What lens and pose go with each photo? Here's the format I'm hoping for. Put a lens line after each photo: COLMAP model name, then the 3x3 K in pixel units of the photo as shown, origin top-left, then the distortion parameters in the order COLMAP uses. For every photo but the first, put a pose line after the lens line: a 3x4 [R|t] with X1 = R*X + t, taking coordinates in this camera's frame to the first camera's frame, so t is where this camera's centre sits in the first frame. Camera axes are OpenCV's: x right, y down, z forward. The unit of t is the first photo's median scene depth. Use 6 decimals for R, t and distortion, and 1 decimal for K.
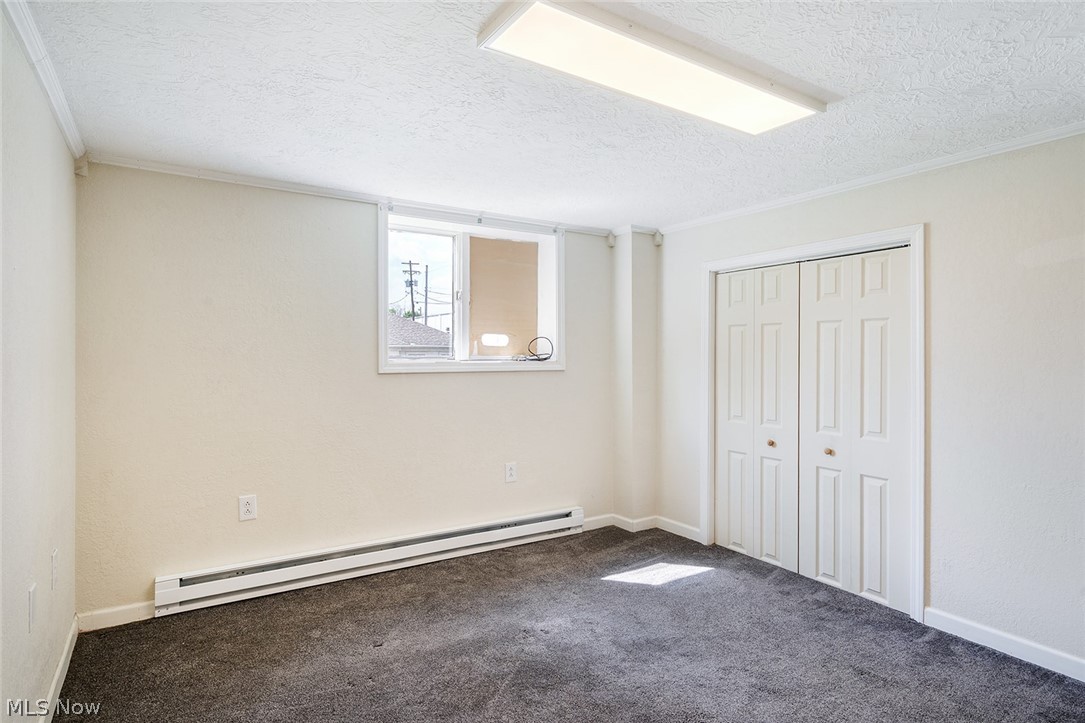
lens RADIAL K [[587.5, 0, 545.7], [0, 587.5, 358.5], [0, 0, 1]] dist [0.003352, 0.004572]
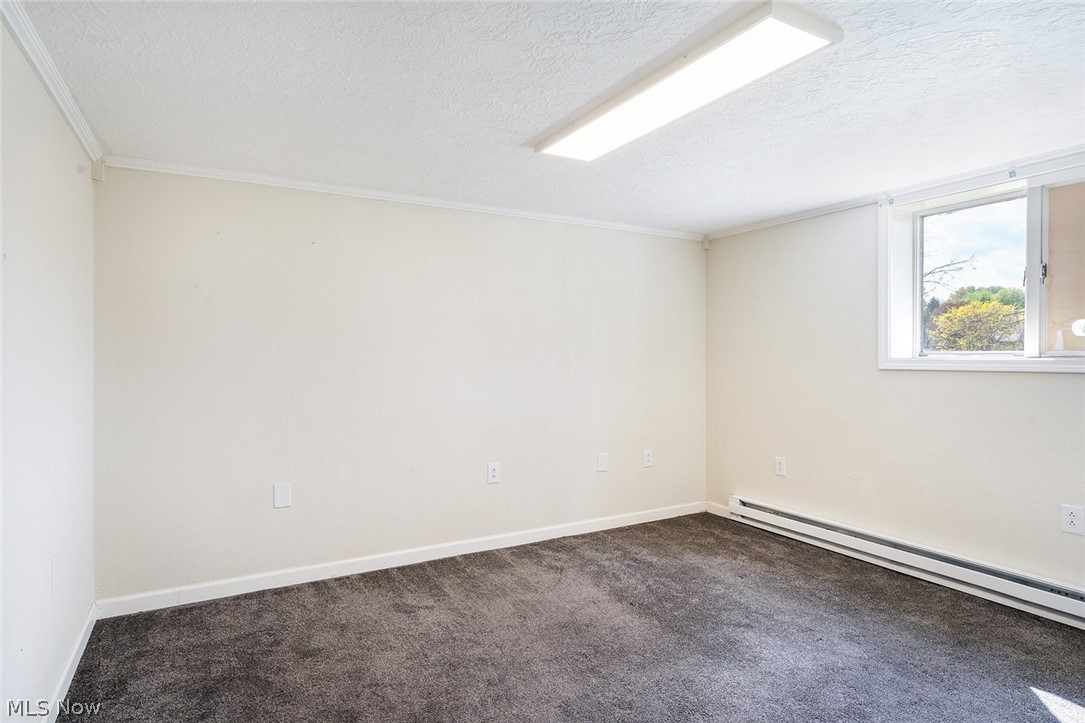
lens RADIAL K [[587.5, 0, 546.0], [0, 587.5, 361.7], [0, 0, 1]] dist [0.003352, 0.004572]
pose [[-0.042930, 0.013142, -0.998992, 0.740434], [0.001363, 0.999913, 0.013095, -0.001560], [0.999077, -0.000799, -0.042944, 0.462558]]
